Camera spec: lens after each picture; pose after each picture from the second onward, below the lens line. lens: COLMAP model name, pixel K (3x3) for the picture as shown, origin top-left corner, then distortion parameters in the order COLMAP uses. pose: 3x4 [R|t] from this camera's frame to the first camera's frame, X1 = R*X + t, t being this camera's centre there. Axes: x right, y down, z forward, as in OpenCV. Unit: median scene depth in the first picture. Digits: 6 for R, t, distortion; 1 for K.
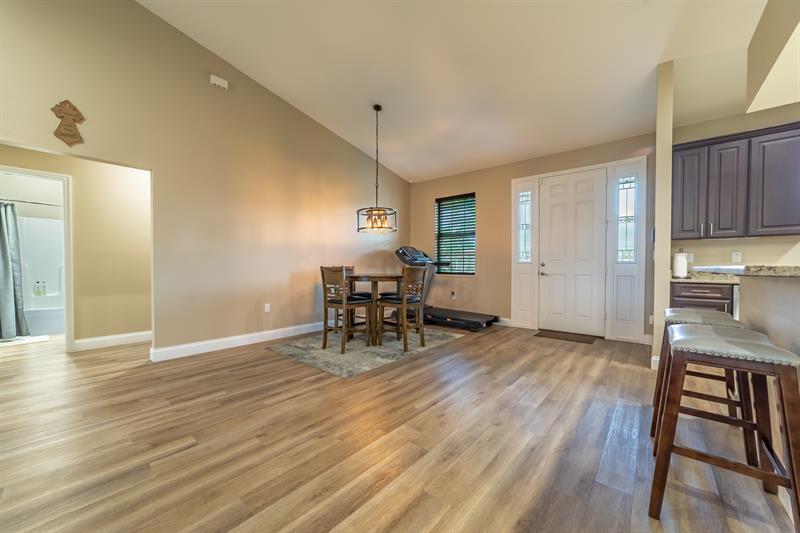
lens RADIAL K [[305.2, 0, 396.8], [0, 305.2, 270.1], [0, 0, 1]] dist [-0.027503, 0.009724]
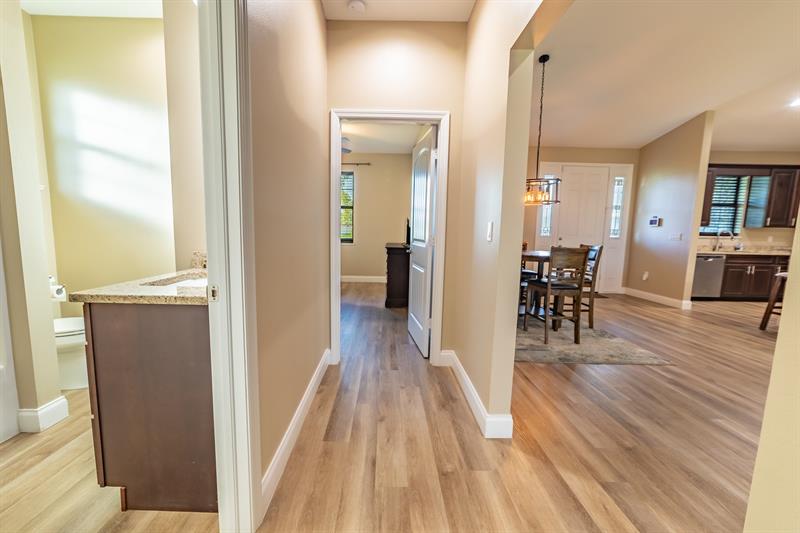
lens RADIAL K [[318.4, 0, 400.0], [0, 318.4, 266.5], [0, 0, 1]] dist [0.024319, 0.000178]
pose [[0.729022, -0.064518, 0.681443, -1.283365], [-0.011215, 0.994288, 0.106135, -0.055446], [-0.684398, -0.085017, 0.724135, 0.727778]]
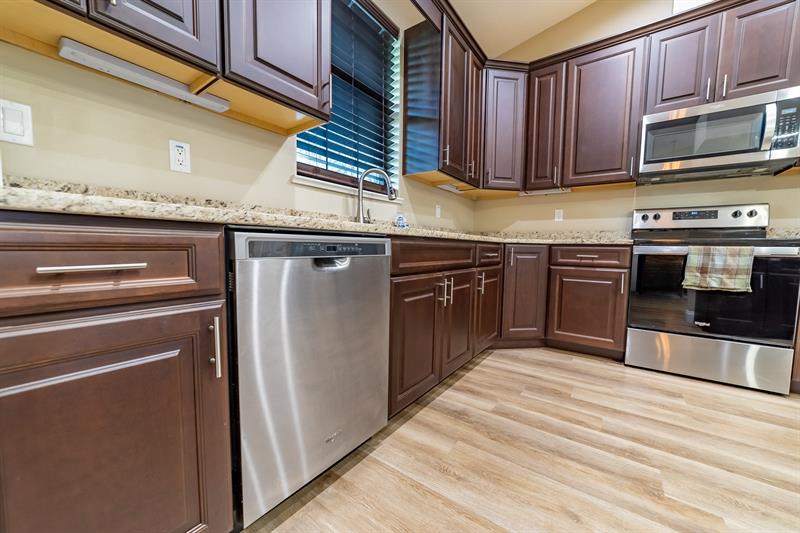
lens RADIAL K [[305.2, 0, 396.8], [0, 305.2, 270.1], [0, 0, 1]] dist [-0.027503, 0.009724]
pose [[-0.072712, -0.082113, 0.993967, 0.817563], [-0.001564, 0.996613, 0.082217, 0.056170], [-0.997352, 0.004423, -0.072594, 0.824380]]
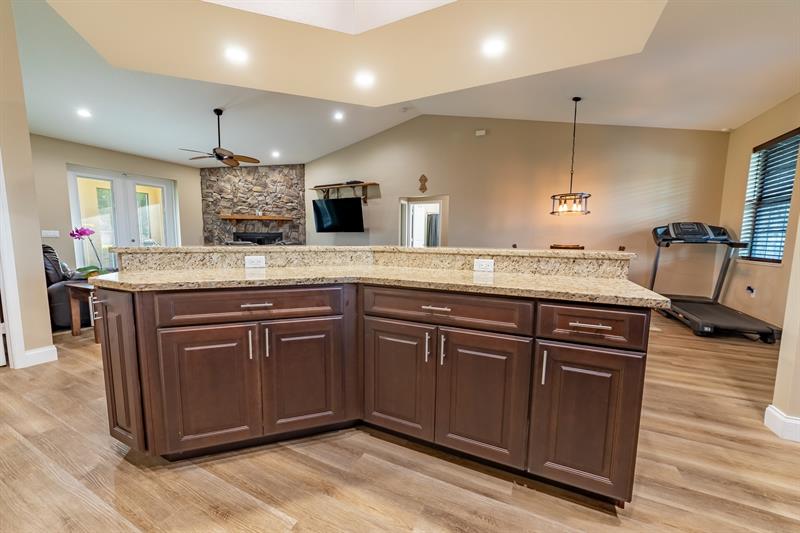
lens RADIAL K [[305.2, 0, 396.8], [0, 305.2, 270.1], [0, 0, 1]] dist [-0.027503, 0.009724]
pose [[0.254024, 0.100940, -0.961916, 1.099909], [-0.024506, 0.994892, 0.097928, -0.019484], [0.966887, -0.001303, 0.255200, 0.124813]]
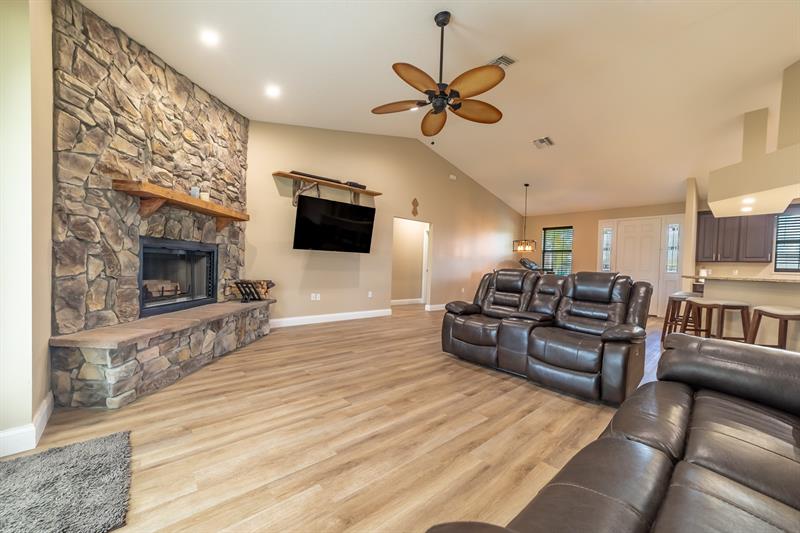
lens RADIAL K [[305.2, 0, 396.8], [0, 305.2, 270.1], [0, 0, 1]] dist [-0.027503, 0.009724]
pose [[0.989600, 0.033693, -0.139848, -0.728850], [-0.034296, 0.999410, -0.001902, 0.020454], [0.139701, 0.006678, 0.990171, -1.203159]]
